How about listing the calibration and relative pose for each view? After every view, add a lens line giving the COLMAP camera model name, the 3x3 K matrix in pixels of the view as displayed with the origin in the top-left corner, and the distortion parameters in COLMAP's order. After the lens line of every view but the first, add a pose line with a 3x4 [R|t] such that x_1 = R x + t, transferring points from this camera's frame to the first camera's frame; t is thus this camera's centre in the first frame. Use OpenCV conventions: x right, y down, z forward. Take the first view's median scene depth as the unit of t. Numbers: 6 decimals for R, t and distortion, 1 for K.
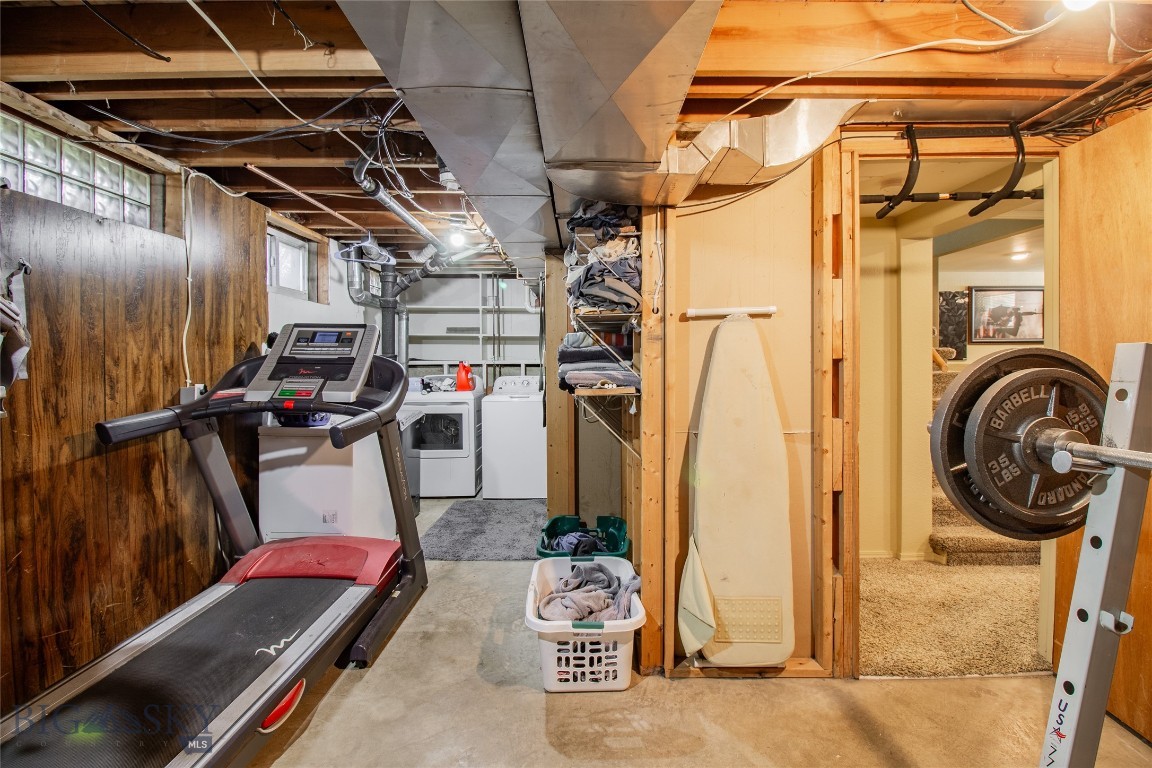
lens RADIAL K [[559.8, 0, 590.0], [0, 559.8, 369.8], [0, 0, 1]] dist [0.014245, -0.000198]
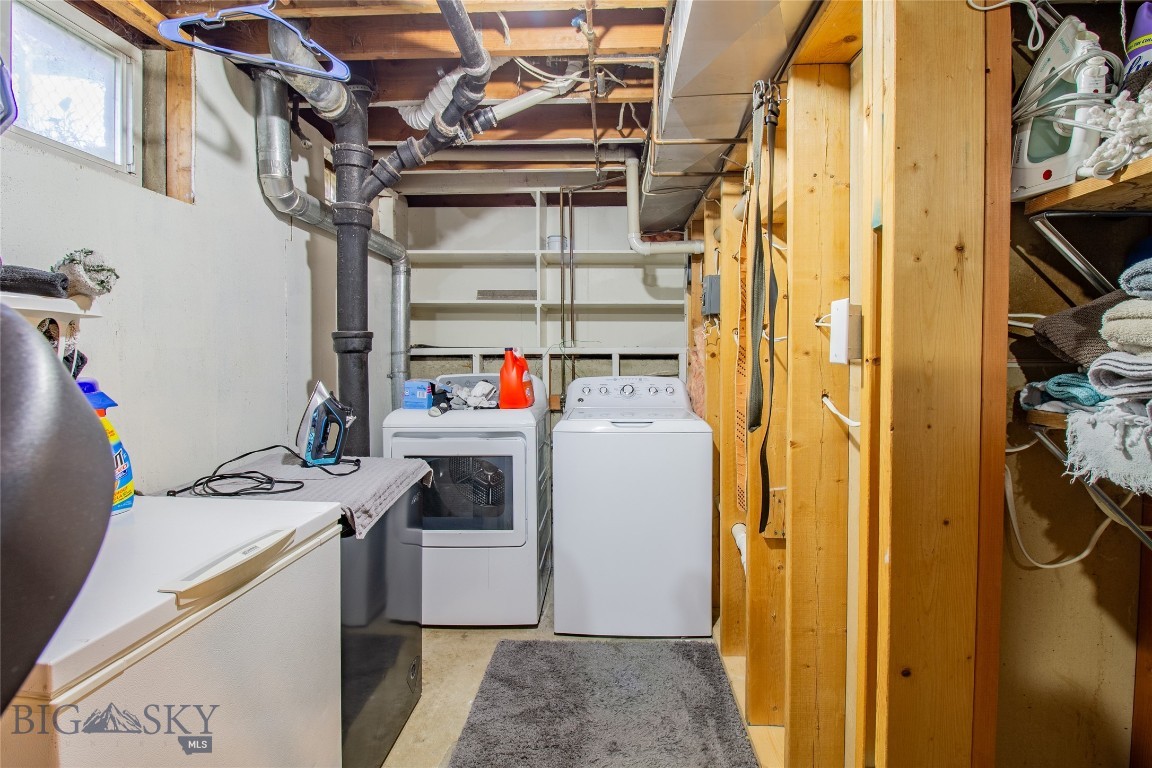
lens RADIAL K [[559.8, 0, 590.0], [0, 559.8, 369.8], [0, 0, 1]] dist [0.014245, -0.000198]
pose [[0.999146, 0.003551, -0.041162, -0.138268], [-0.003056, 0.999922, 0.012083, -0.002044], [0.041201, -0.011947, 0.999079, 0.509826]]
